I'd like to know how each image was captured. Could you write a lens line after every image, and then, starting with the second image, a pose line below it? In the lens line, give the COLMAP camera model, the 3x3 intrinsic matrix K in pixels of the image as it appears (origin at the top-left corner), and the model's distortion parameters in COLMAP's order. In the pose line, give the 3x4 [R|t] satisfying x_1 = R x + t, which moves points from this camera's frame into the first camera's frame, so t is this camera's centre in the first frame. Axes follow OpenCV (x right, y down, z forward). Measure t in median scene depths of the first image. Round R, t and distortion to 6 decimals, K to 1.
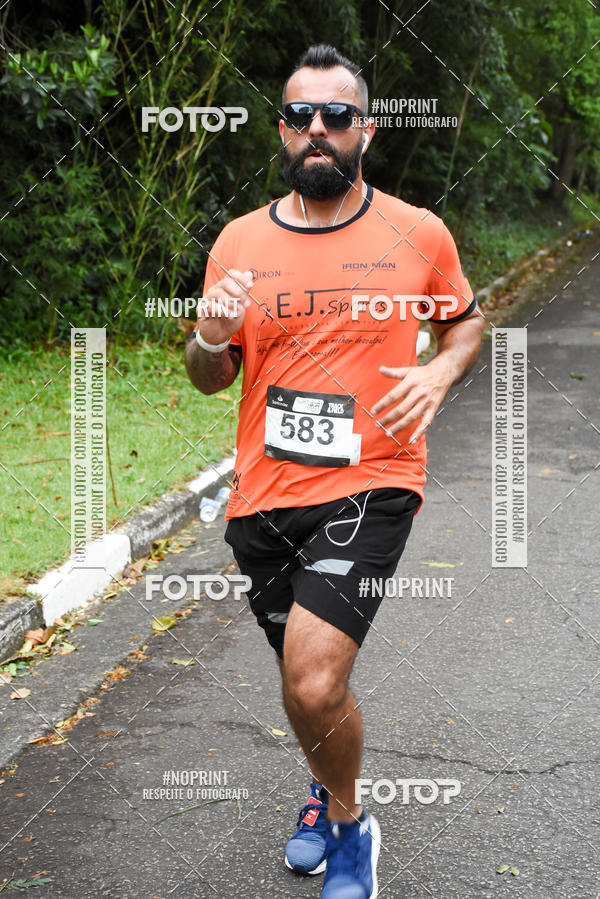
lens RADIAL K [[1810.9, 0, 300.0], [0, 1810.9, 449.5], [0, 0, 1]] dist [0.395678, 0.597877]
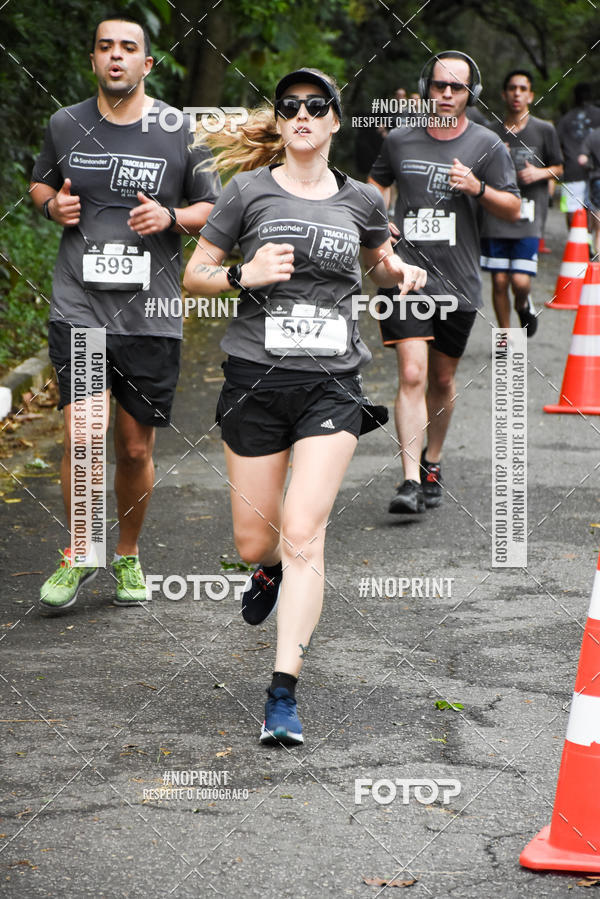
lens RADIAL K [[2924.0, 0, 375.6], [0, 2924.0, 447.4], [0, 0, 1]] dist [0.857443, 0.705922]
pose [[0.988123, -0.006478, 0.153532, 0.063790], [0.015576, 0.998188, -0.058127, -0.021139], [-0.152877, 0.059828, 0.986433, 0.251124]]
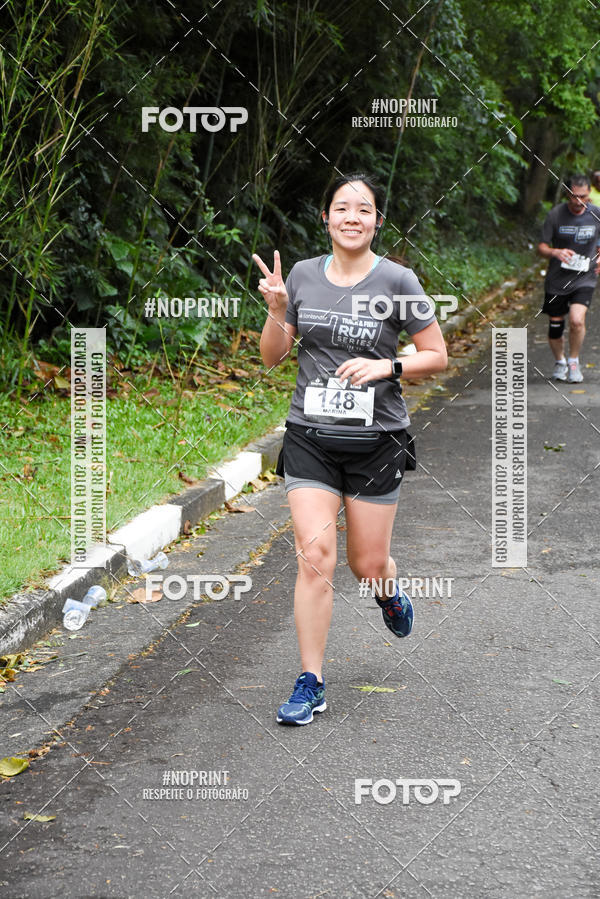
lens RADIAL K [[2272.8, 0, 311.6], [0, 2272.8, 447.7], [0, 0, 1]] dist [0.649845, 0.970407]
pose [[0.998866, 0.014590, 0.045327, 0.005839], [-0.012764, 0.999105, -0.040315, 0.001068], [-0.045874, 0.039691, 0.998158, 0.038287]]
